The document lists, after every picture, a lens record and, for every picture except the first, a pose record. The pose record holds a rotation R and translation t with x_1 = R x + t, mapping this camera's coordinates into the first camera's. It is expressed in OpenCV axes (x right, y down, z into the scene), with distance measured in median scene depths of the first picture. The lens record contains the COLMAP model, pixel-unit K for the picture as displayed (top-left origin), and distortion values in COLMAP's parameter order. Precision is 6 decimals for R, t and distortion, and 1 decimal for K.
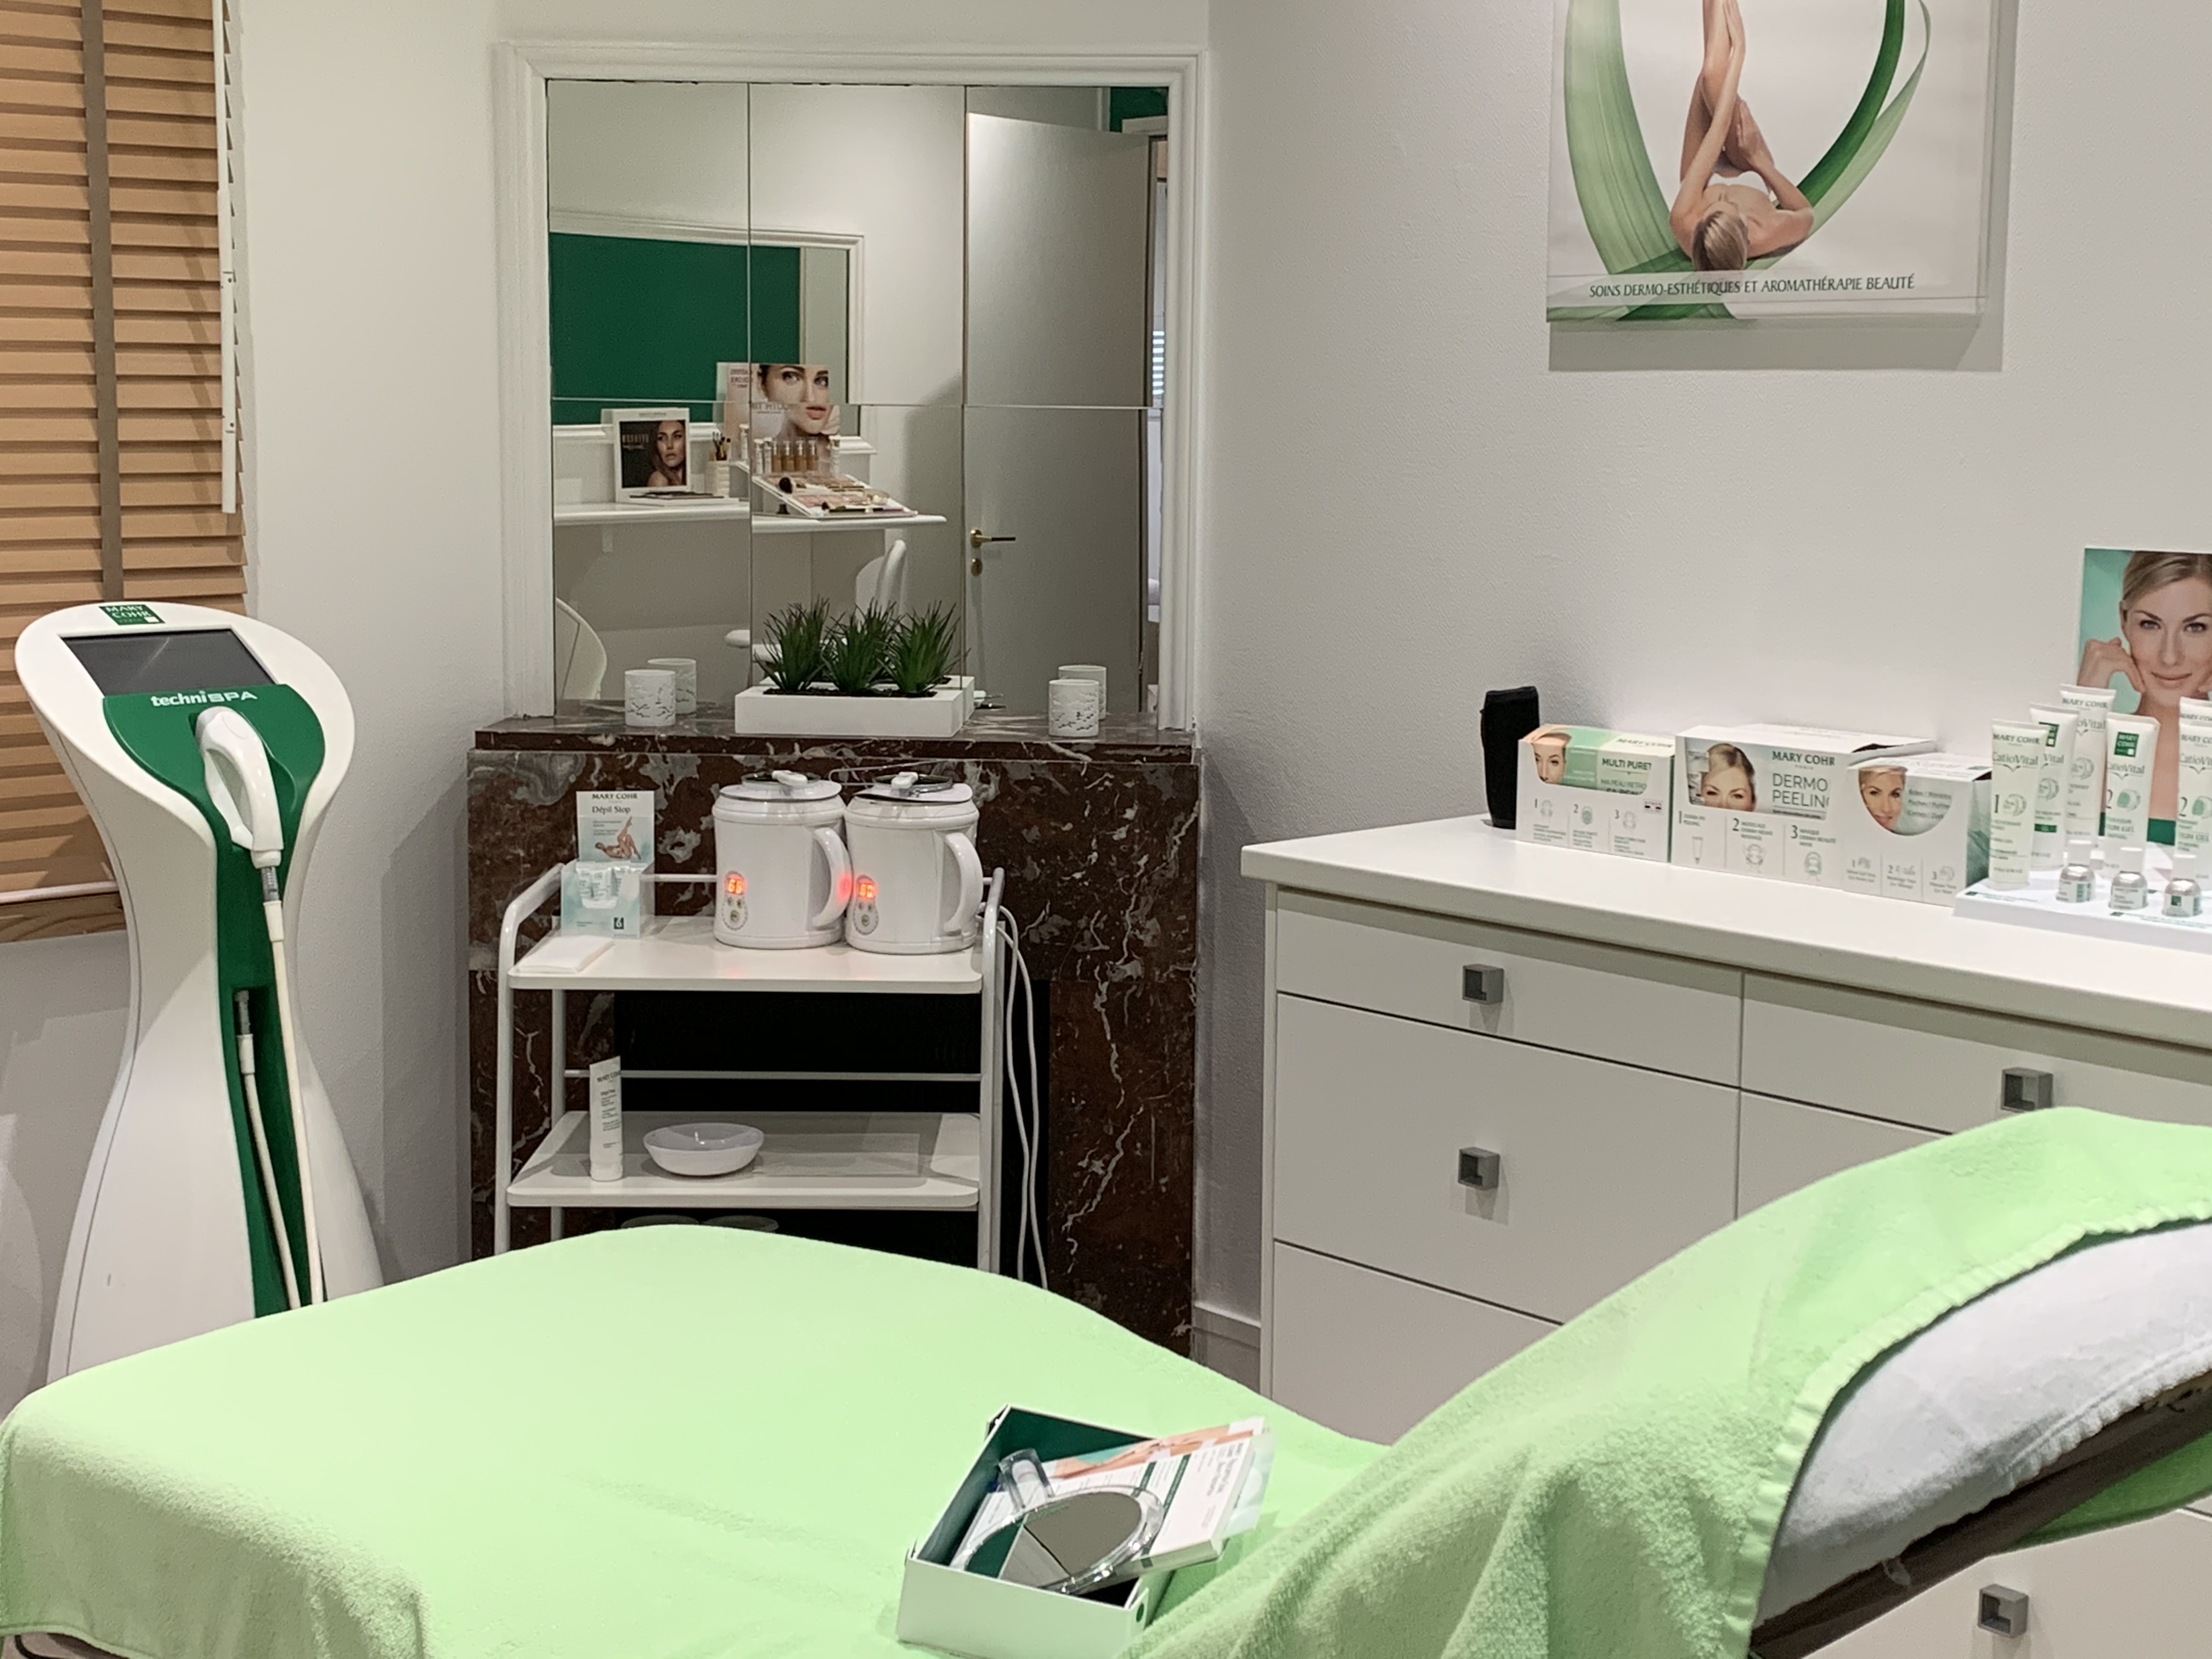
lens RADIAL K [[3223.8, 0, 1106.0], [0, 3223.8, 829.5], [0, 0, 1]] dist [0.286953, -1.177555]
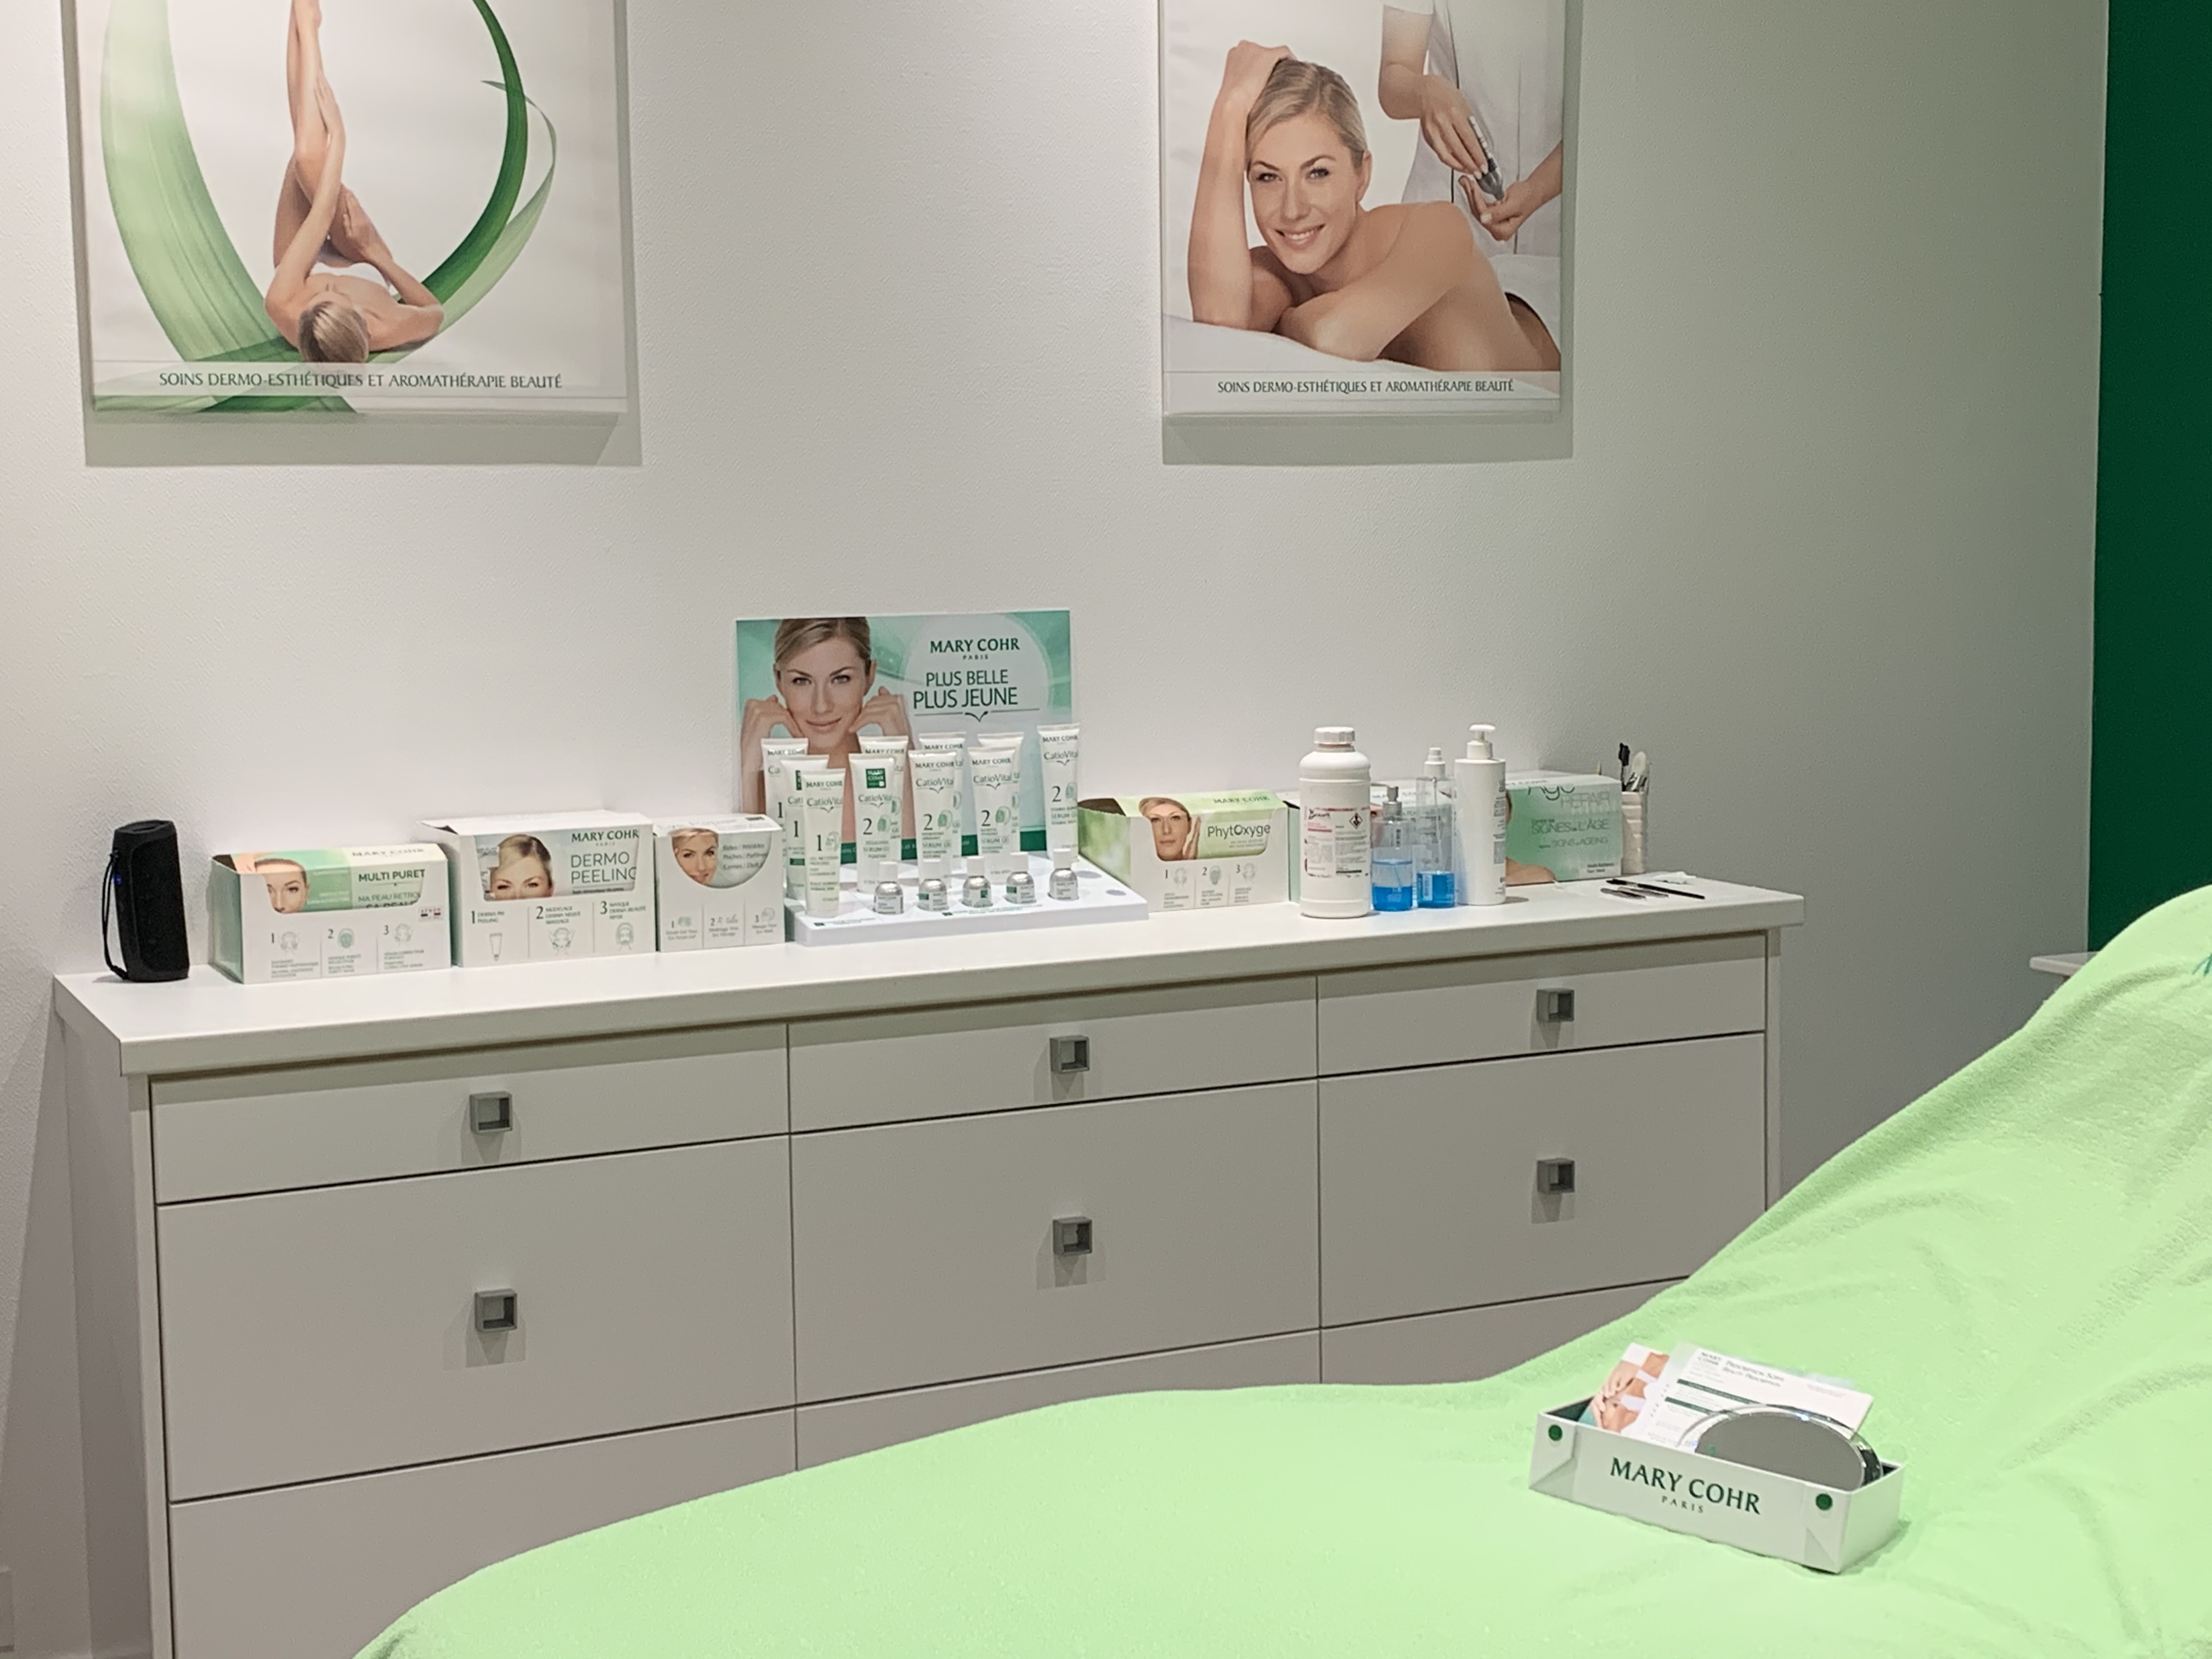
lens RADIAL K [[3223.8, 0, 1106.0], [0, 3223.8, 829.5], [0, 0, 1]] dist [0.286953, -1.177555]
pose [[0.241748, -0.112760, 0.963765, -0.725116], [0.148831, 0.985781, 0.078004, -0.078615], [-0.958857, 0.124581, 0.255093, 0.567178]]
